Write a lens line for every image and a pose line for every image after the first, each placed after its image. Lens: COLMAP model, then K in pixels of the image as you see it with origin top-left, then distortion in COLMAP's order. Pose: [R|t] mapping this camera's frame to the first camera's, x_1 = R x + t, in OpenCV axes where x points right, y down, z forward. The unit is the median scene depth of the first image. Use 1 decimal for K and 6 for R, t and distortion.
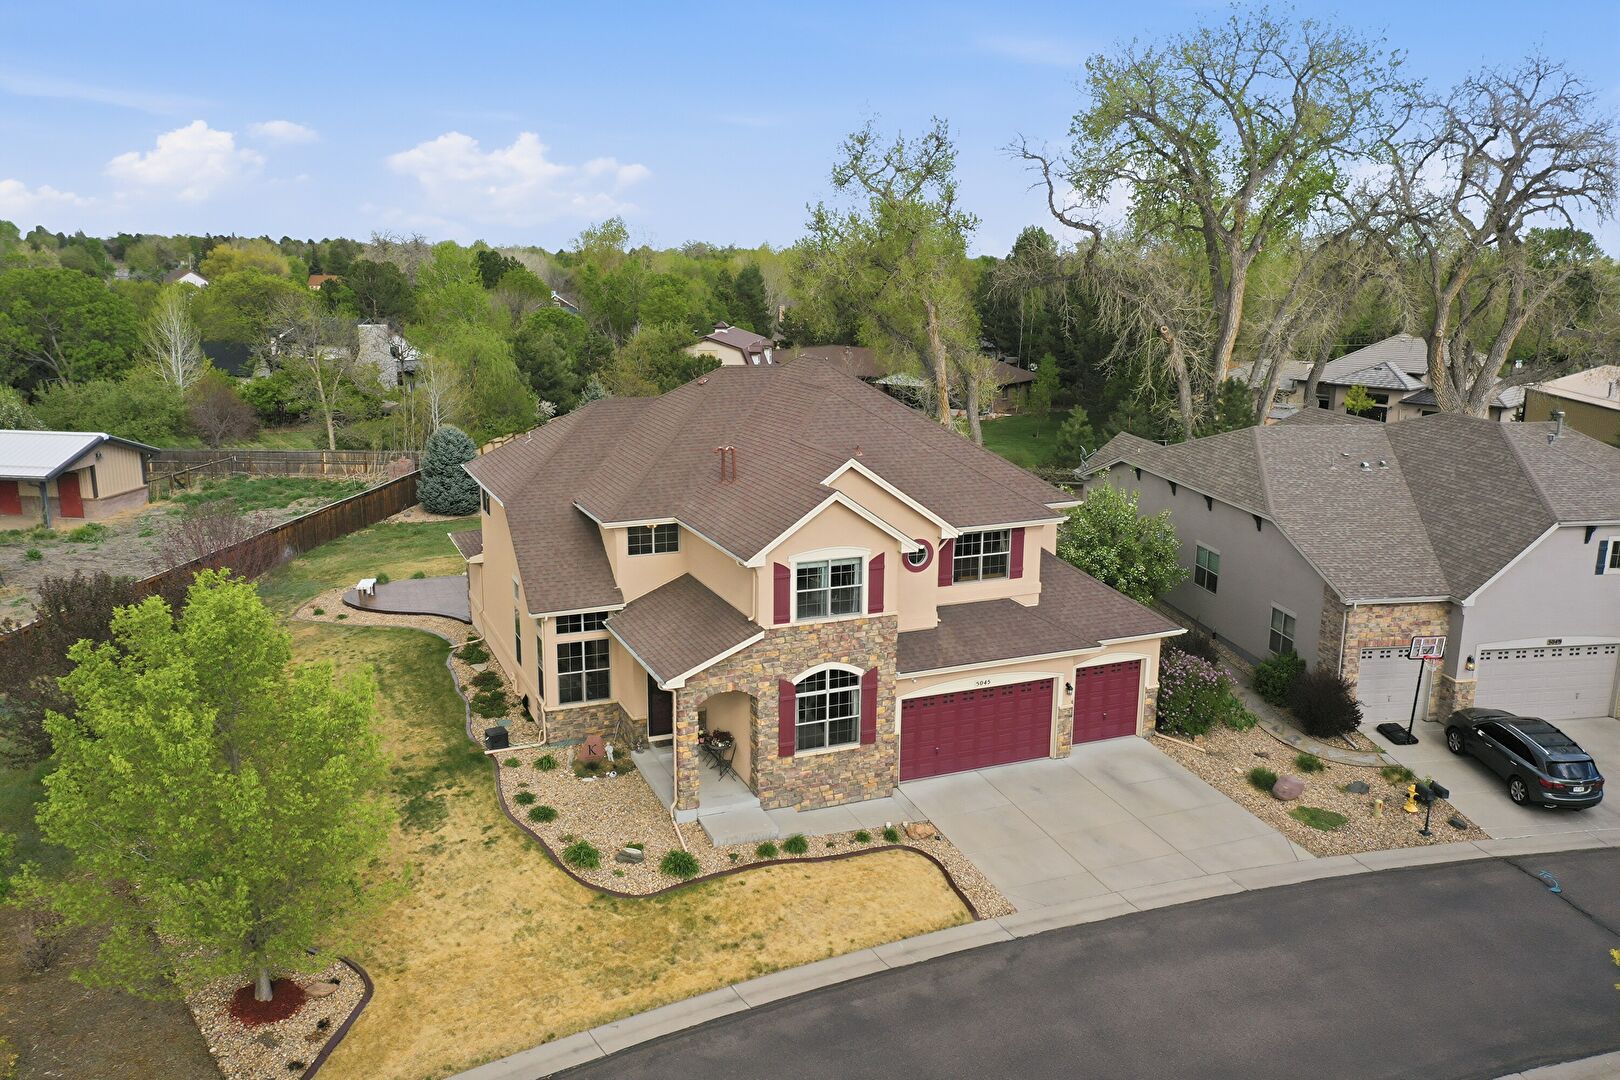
lens RADIAL K [[1269.8, 0, 808.2], [0, 1269.8, 539.5], [0, 0, 1]] dist [-0.004530, -0.006320]
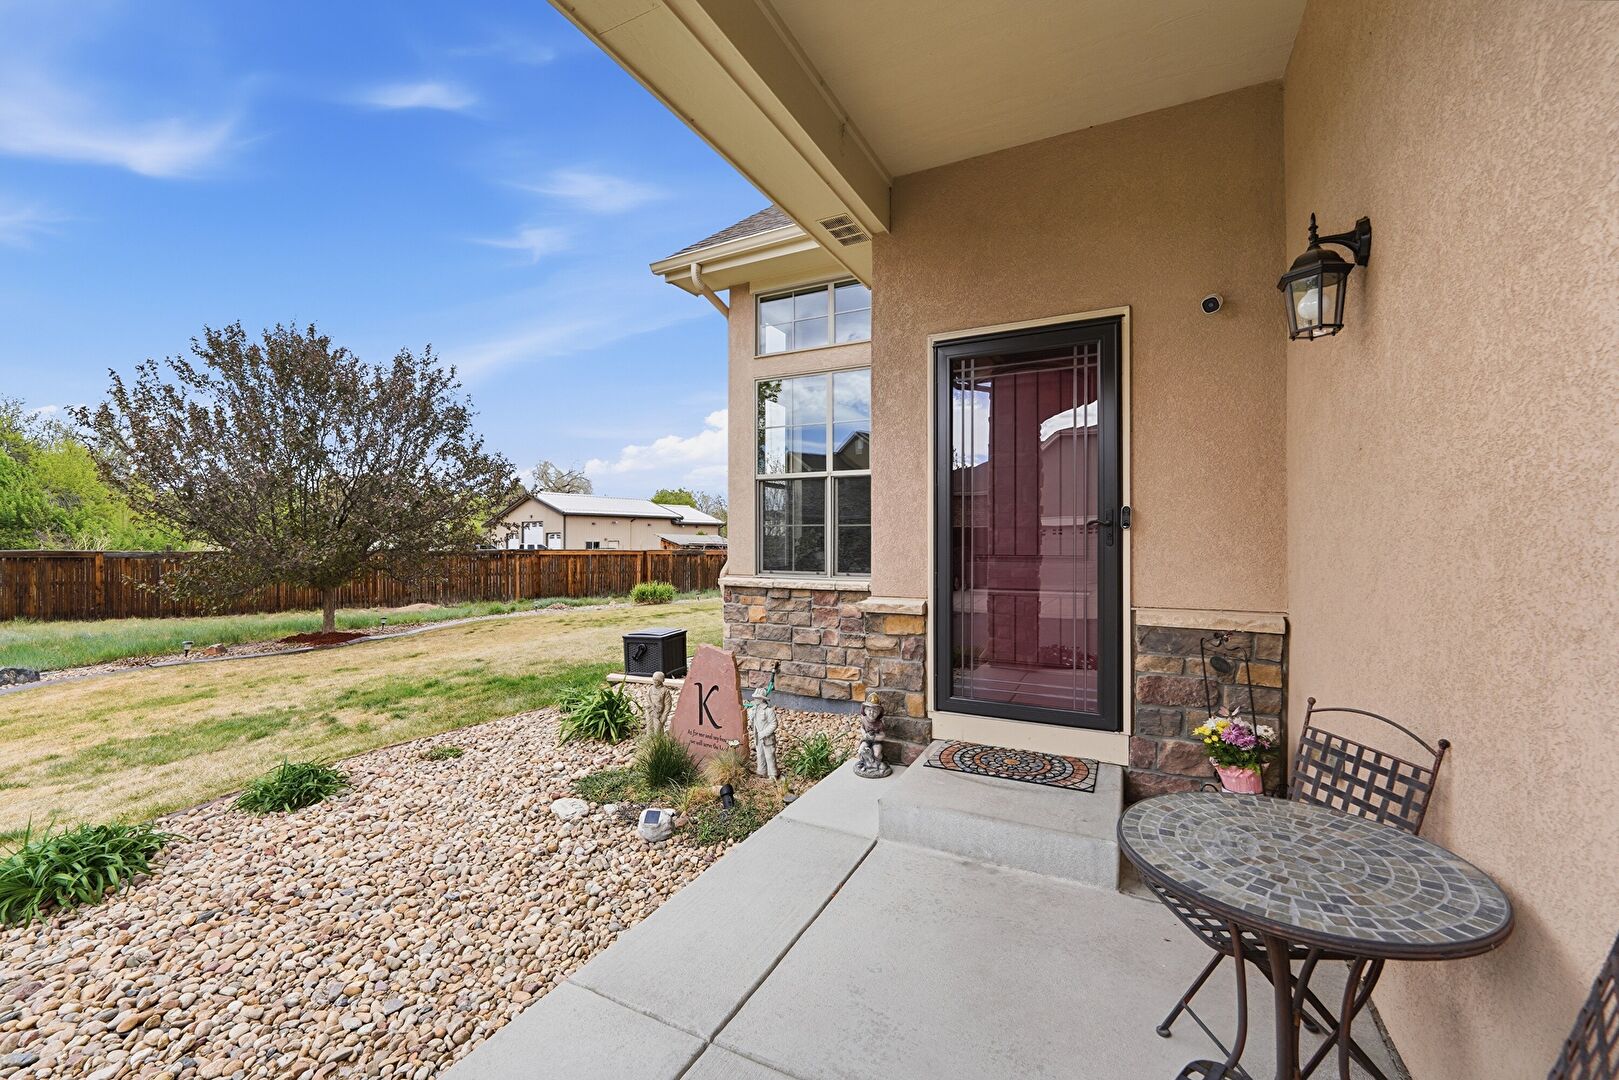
lens RADIAL K [[658.1, 0, 806.6], [0, 658.1, 540.6], [0, 0, 1]] dist [-0.008178, -0.000058]
pose [[0.643340, -0.010464, -0.765509, -0.055166], [-0.162077, 0.975381, -0.149543, 0.146506], [0.748228, 0.220278, 0.625805, 0.903160]]
